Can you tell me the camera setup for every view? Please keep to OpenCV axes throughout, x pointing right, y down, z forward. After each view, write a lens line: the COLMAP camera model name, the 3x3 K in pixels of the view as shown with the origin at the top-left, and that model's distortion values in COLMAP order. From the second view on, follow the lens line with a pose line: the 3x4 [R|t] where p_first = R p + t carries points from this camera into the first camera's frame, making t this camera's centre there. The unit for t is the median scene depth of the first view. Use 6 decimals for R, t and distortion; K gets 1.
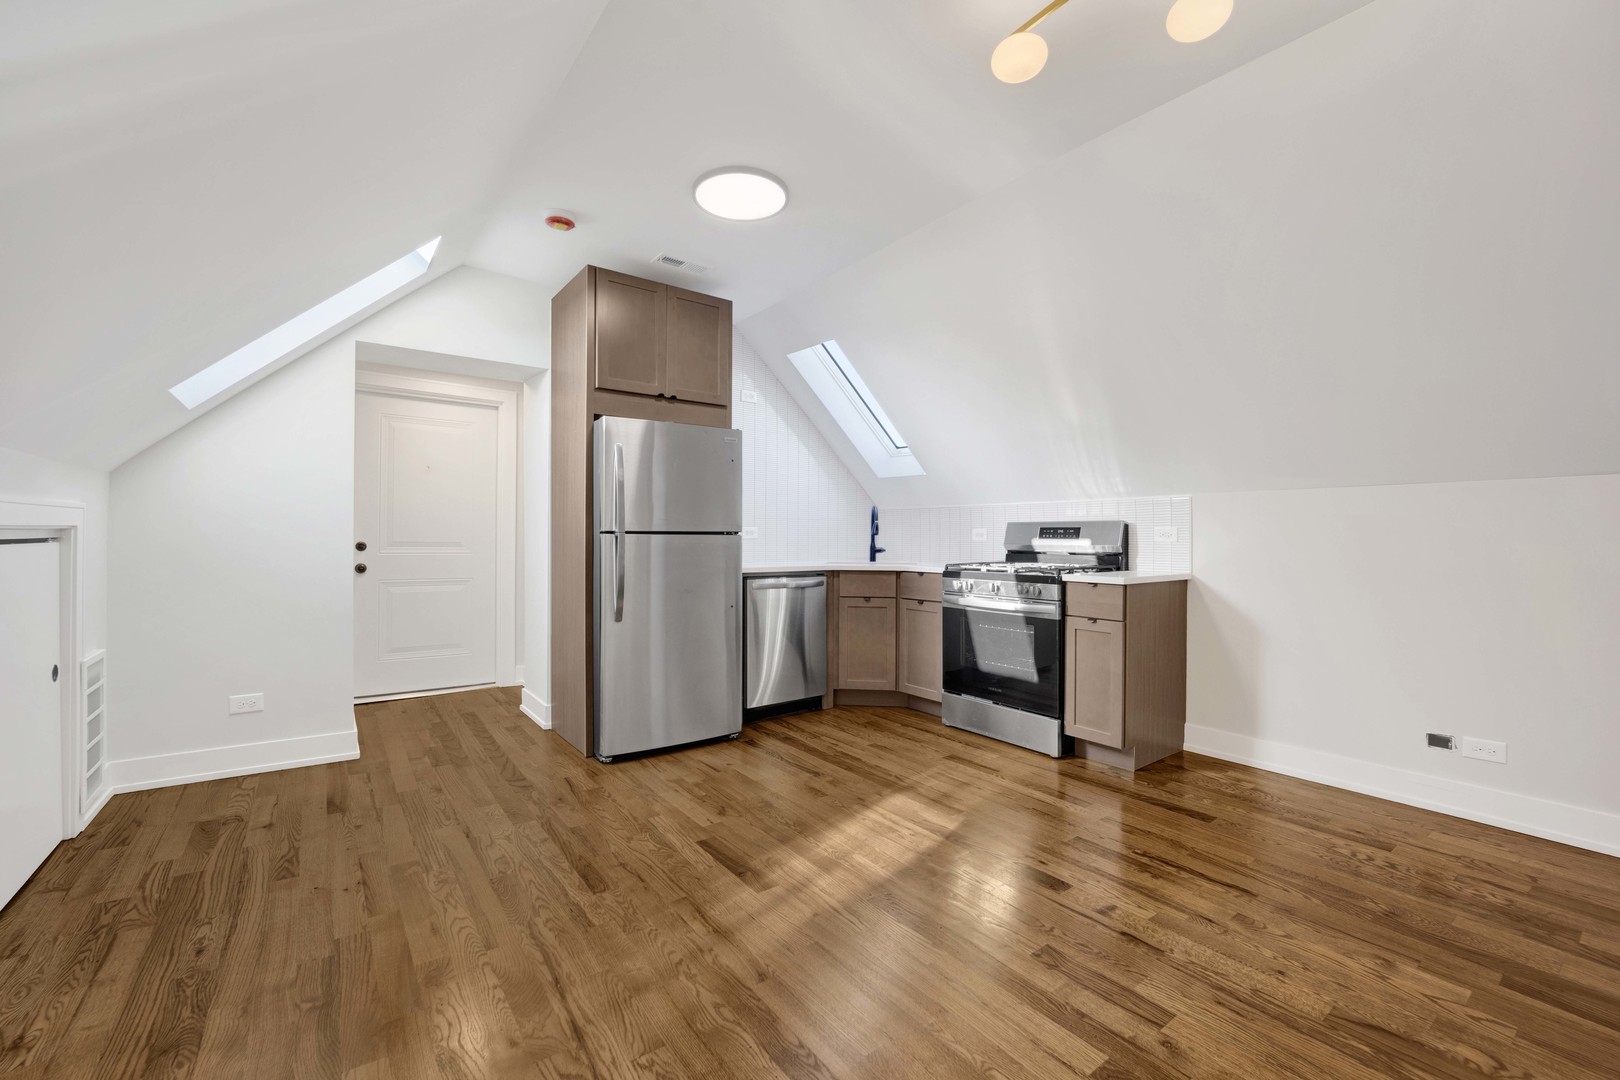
lens RADIAL K [[671.5, 0, 791.3], [0, 671.5, 541.3], [0, 0, 1]] dist [-0.025017, -0.000251]
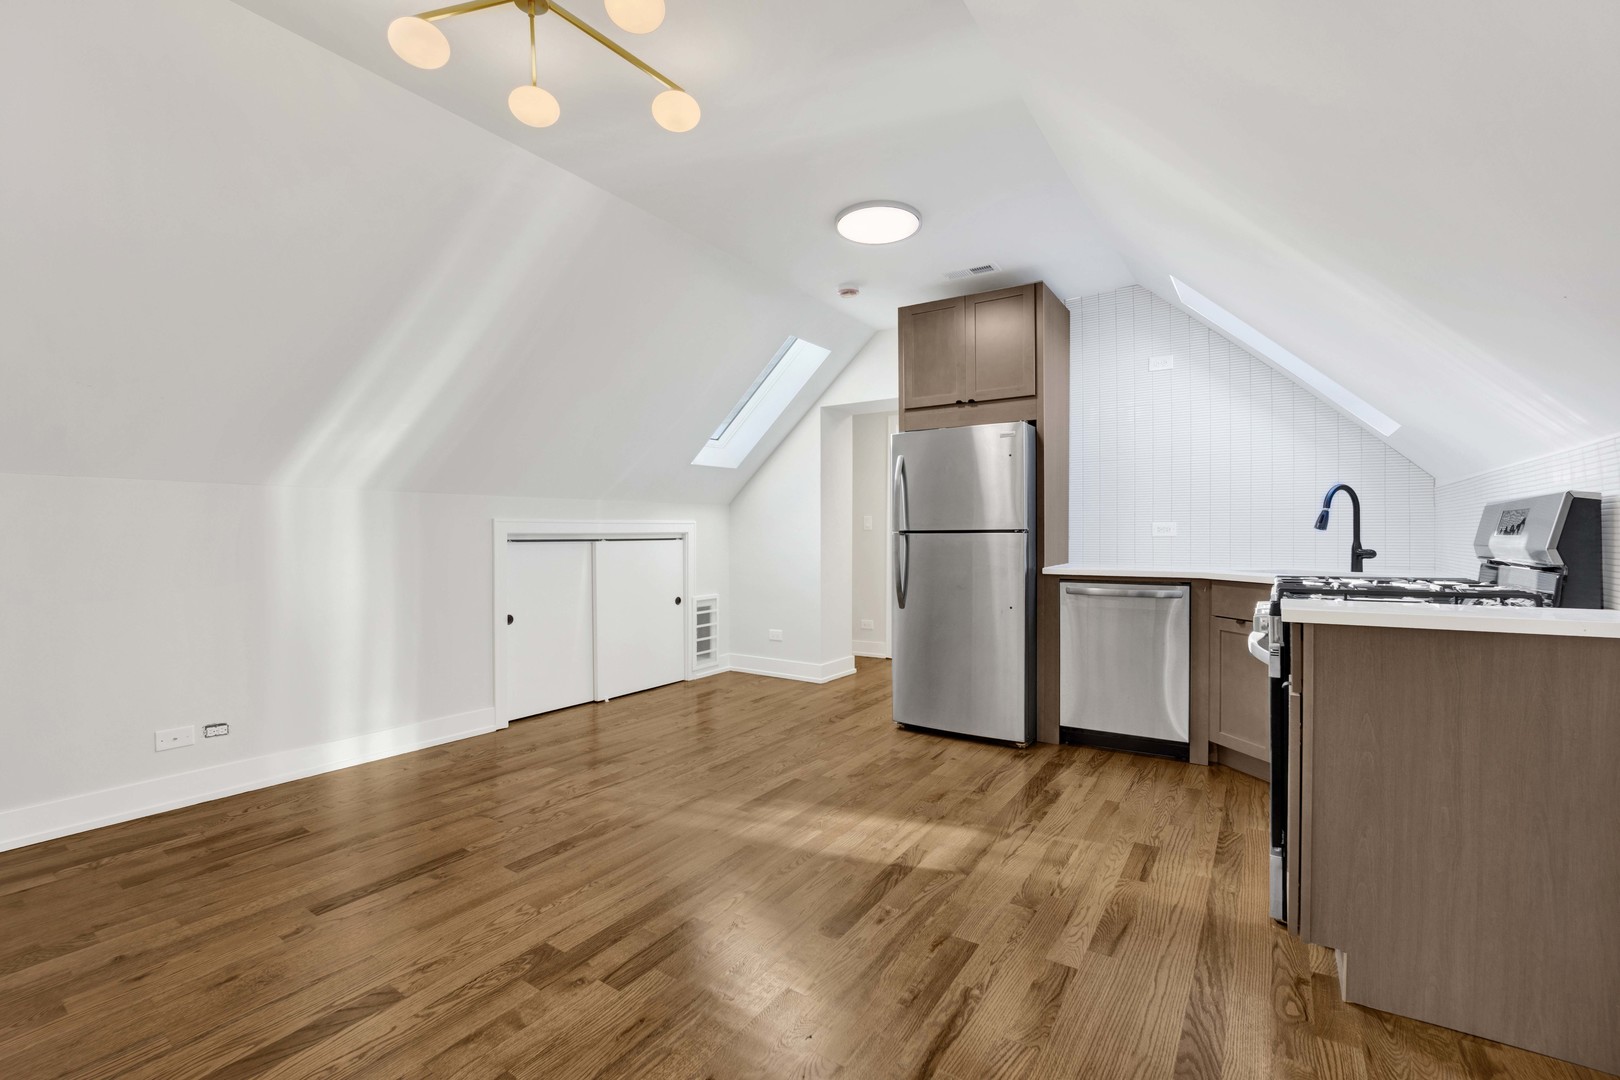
lens RADIAL K [[684.6, 0, 798.9], [0, 684.6, 541.1], [0, 0, 1]] dist [-0.023759, -0.000396]
pose [[0.341965, 0.001503, -0.939712, 0.773441], [-0.000745, 0.999999, 0.001328, 0.001123], [0.939713, 0.000246, 0.341965, 0.410352]]
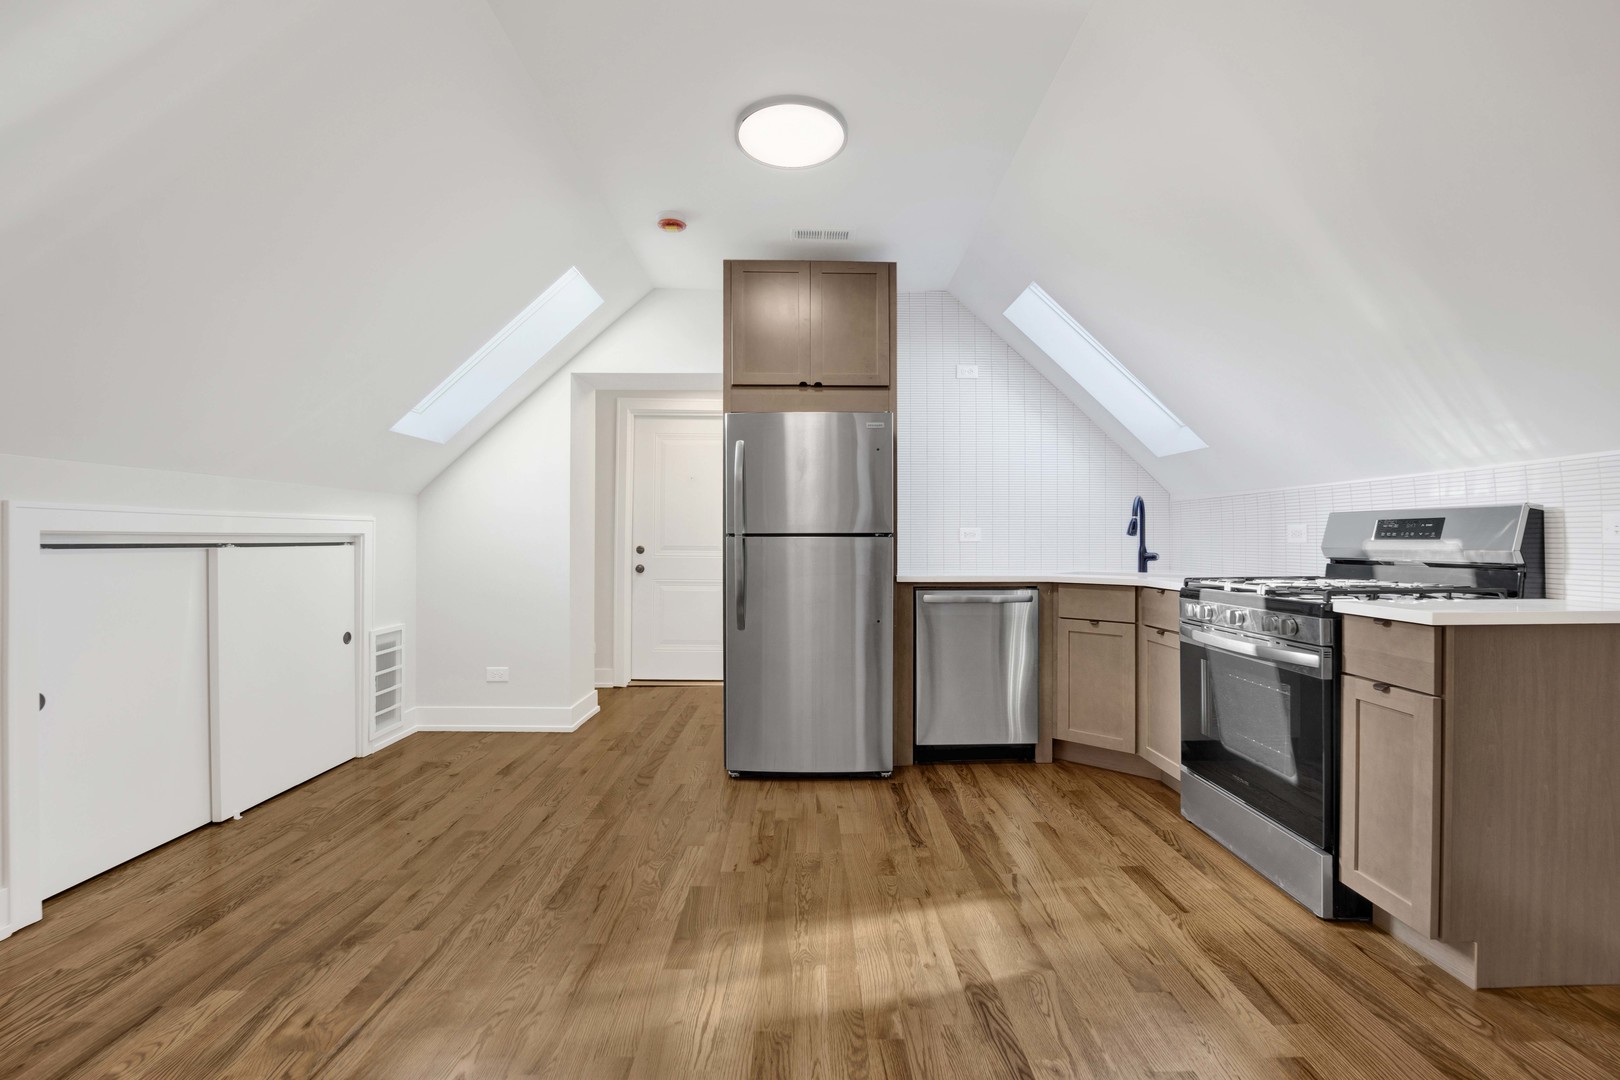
lens RADIAL K [[684.6, 0, 798.9], [0, 684.6, 541.1], [0, 0, 1]] dist [-0.023759, -0.000396]
pose [[0.811731, -0.004832, -0.584012, 0.358552], [0.000217, 0.999968, -0.007972, 0.003087], [0.584032, 0.006345, 0.811706, 0.257271]]
